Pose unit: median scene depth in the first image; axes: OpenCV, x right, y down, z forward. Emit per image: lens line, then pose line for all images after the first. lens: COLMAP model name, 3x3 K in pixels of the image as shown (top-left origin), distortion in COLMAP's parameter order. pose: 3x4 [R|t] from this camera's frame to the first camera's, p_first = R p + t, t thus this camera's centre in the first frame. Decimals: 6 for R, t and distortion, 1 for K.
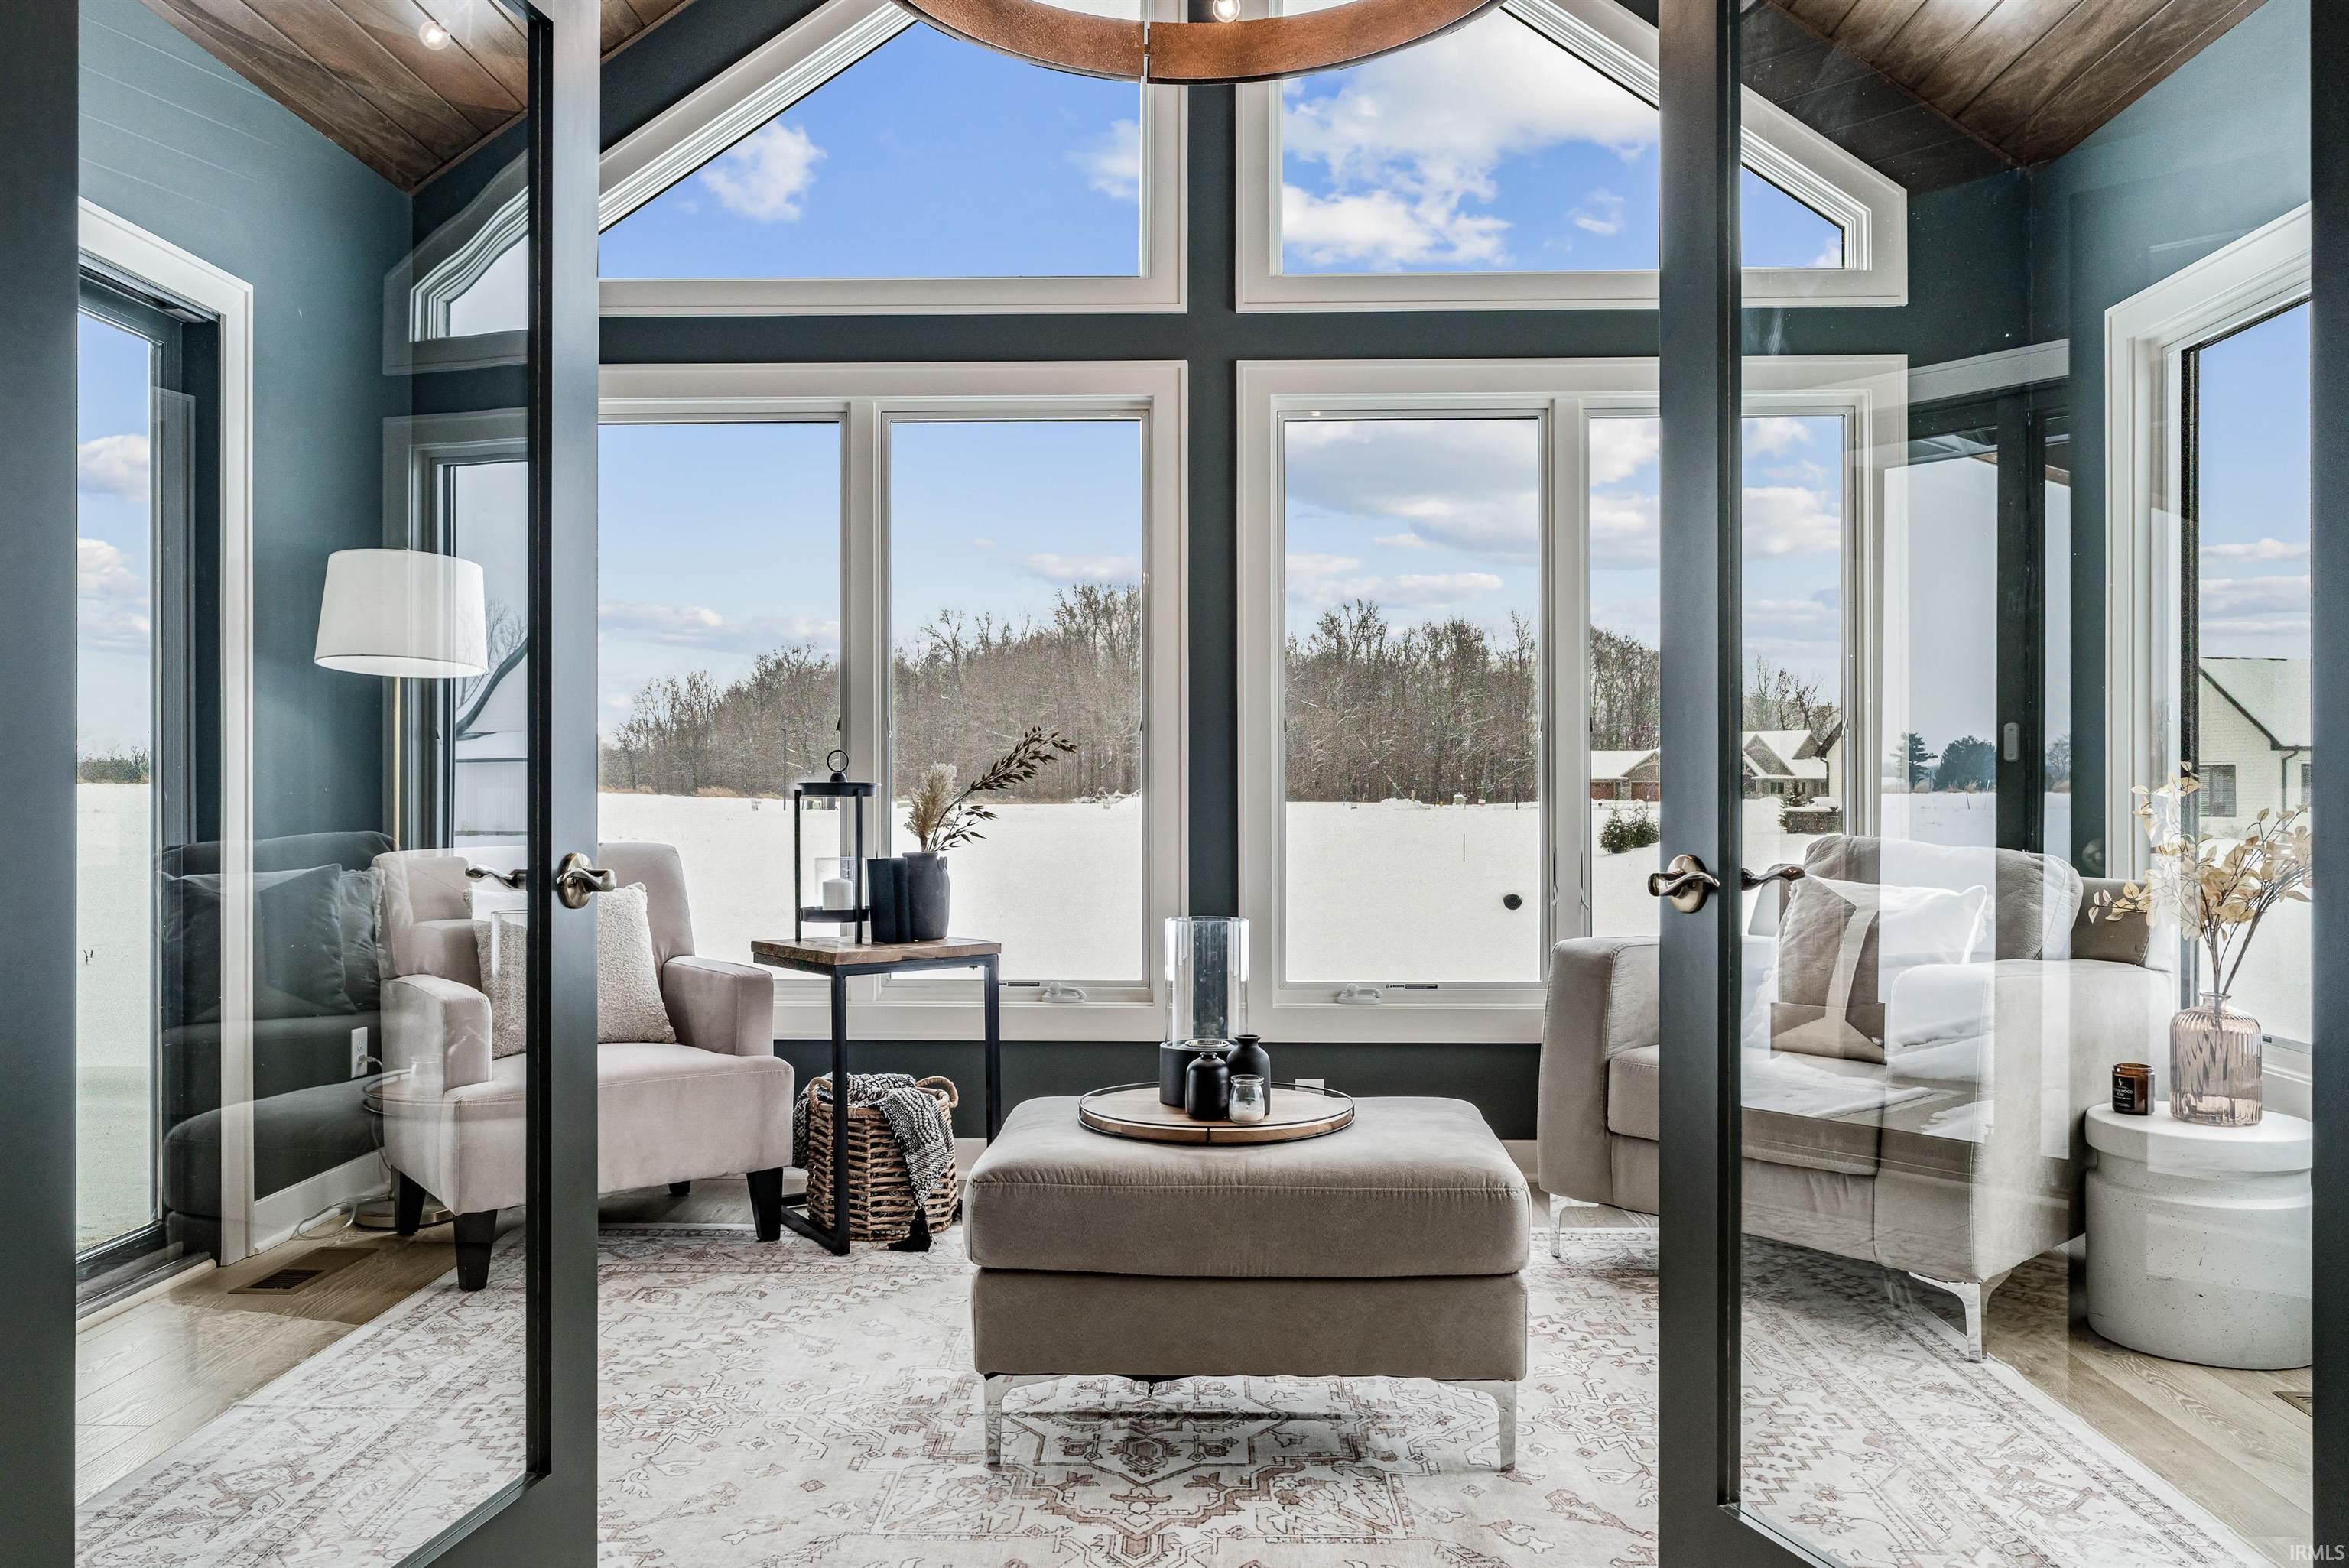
lens RADIAL K [[1753.1, 0, 1161.8], [0, 1753.1, 783.1], [0, 0, 1]] dist [0.005524, 0.003246]
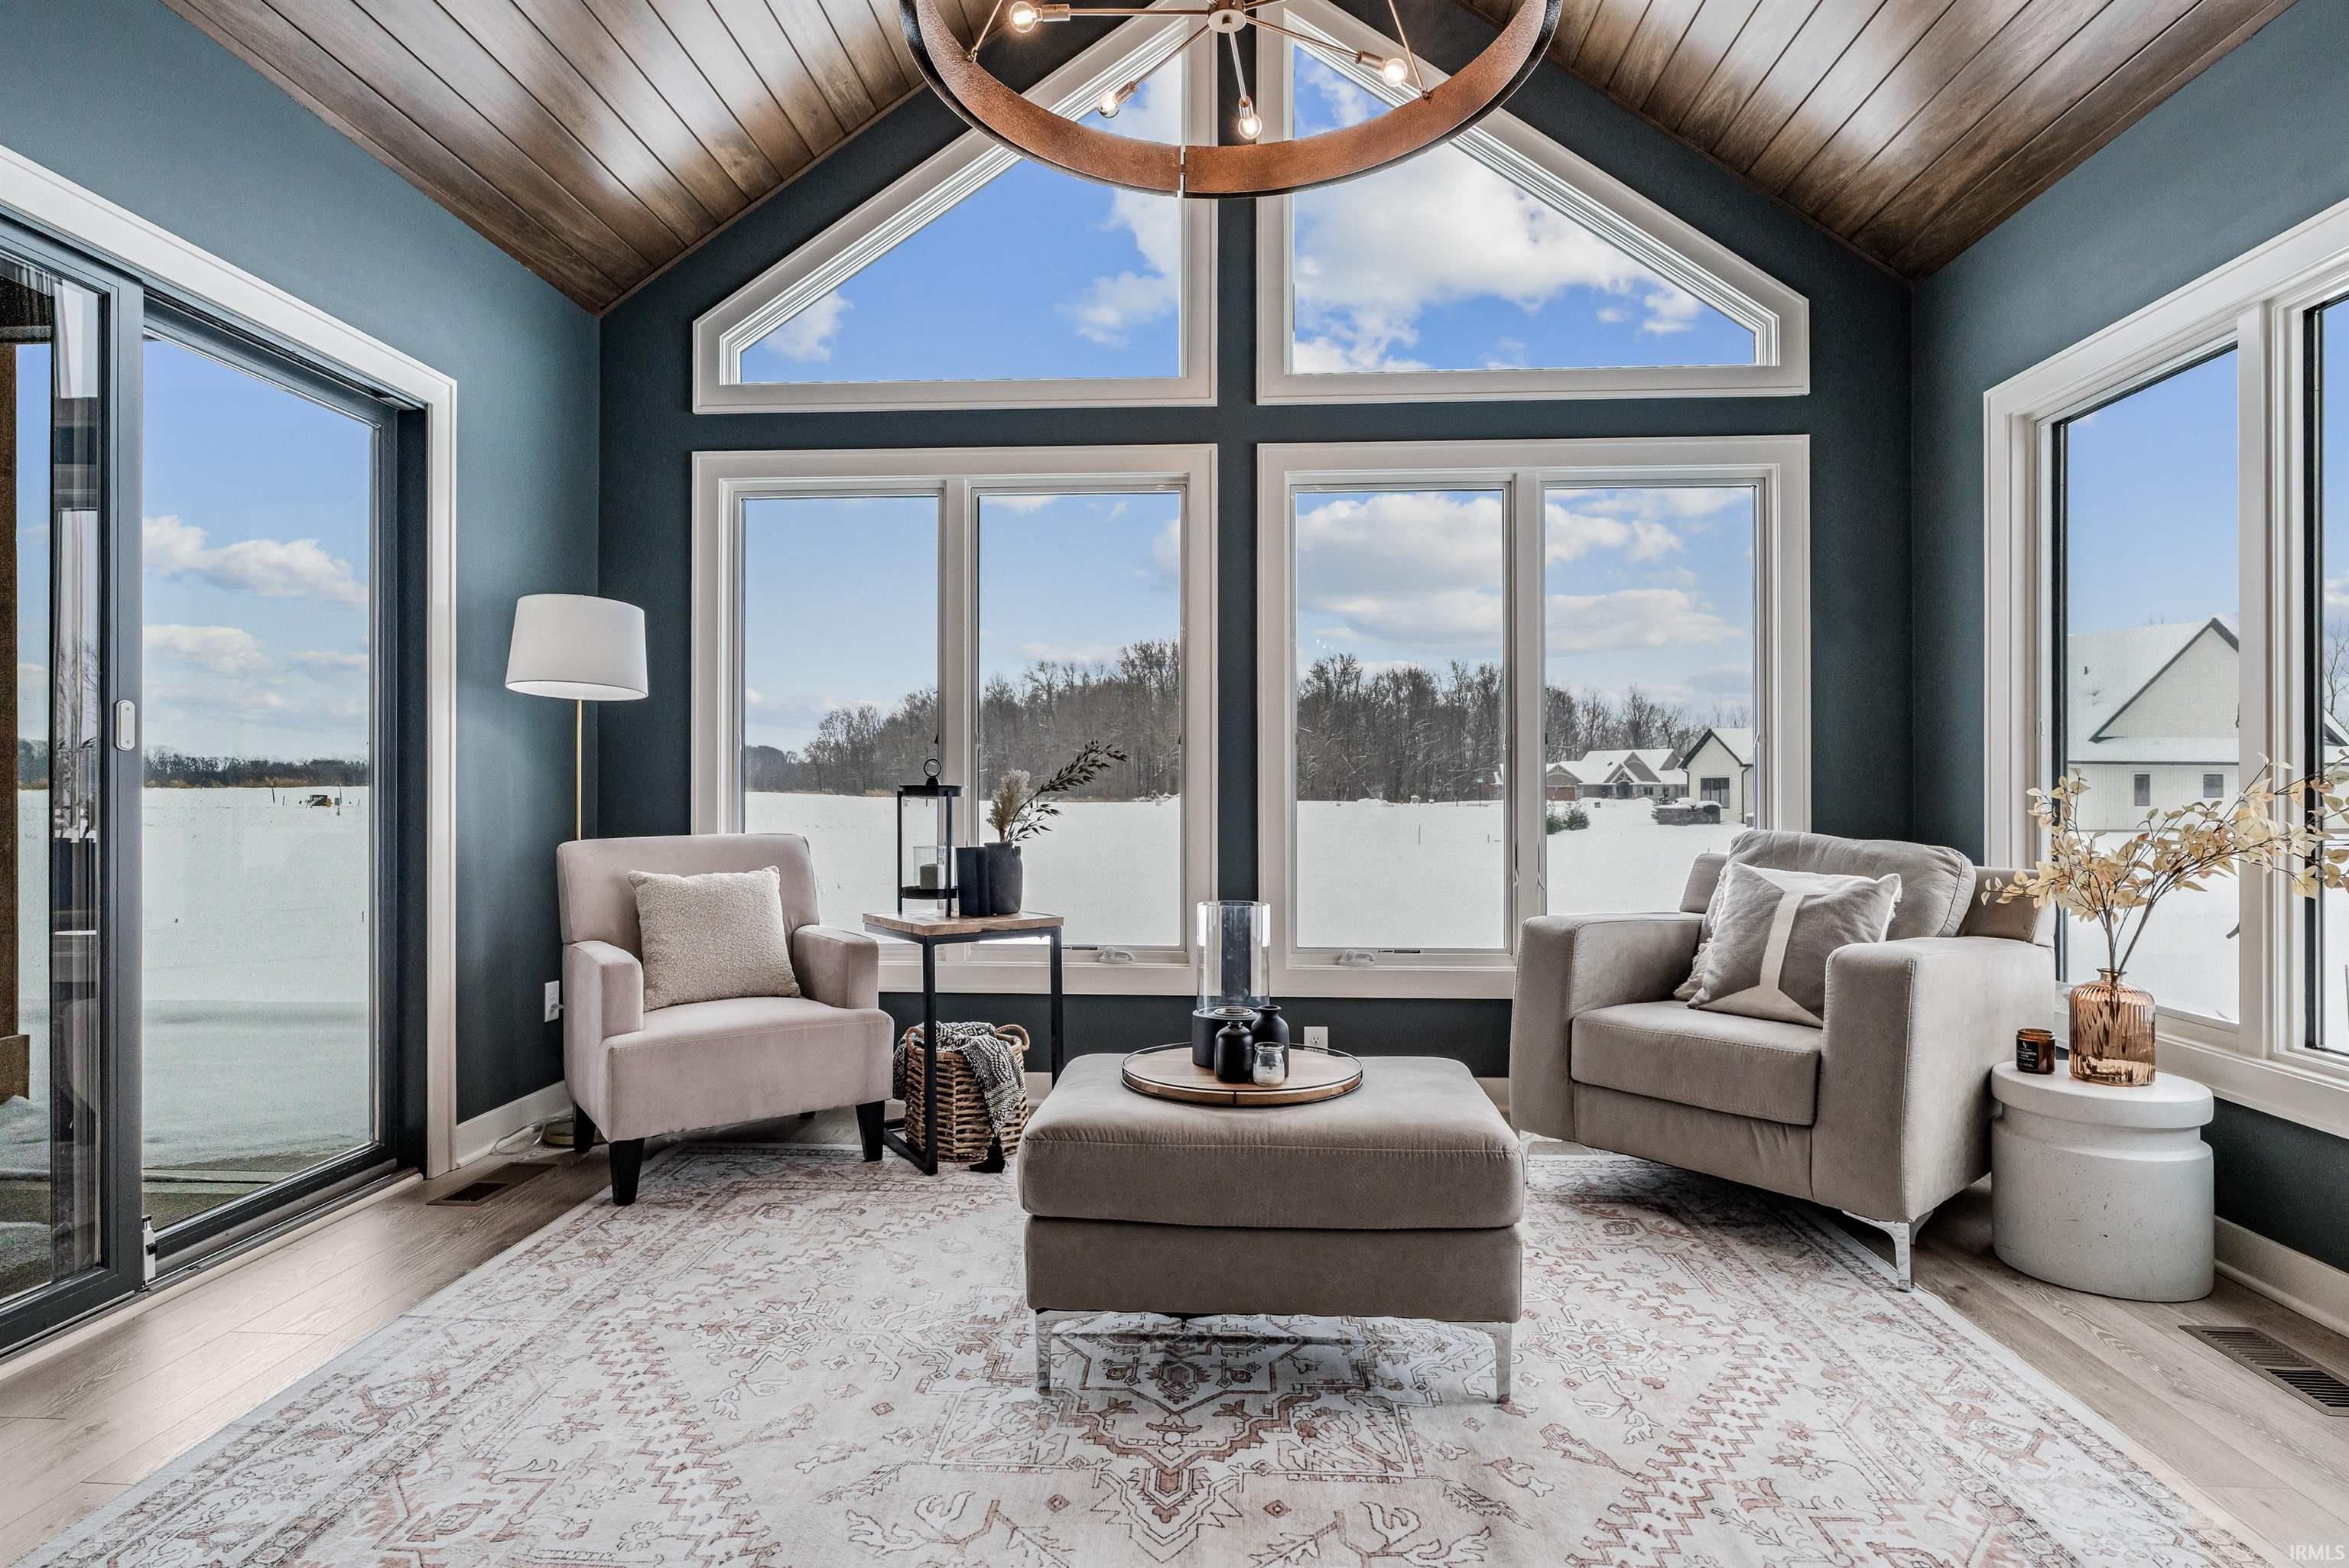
lens RADIAL K [[1265.3, 0, 1150.4], [0, 1265.3, 785.3], [0, 0, 1]] dist [-0.006925, 0.000073]
pose [[0.999278, 0.000983, -0.037978, 0.002218], [-0.001037, 0.999998, -0.001400, 0.001004], [0.037976, 0.001438, 0.999278, 0.139027]]
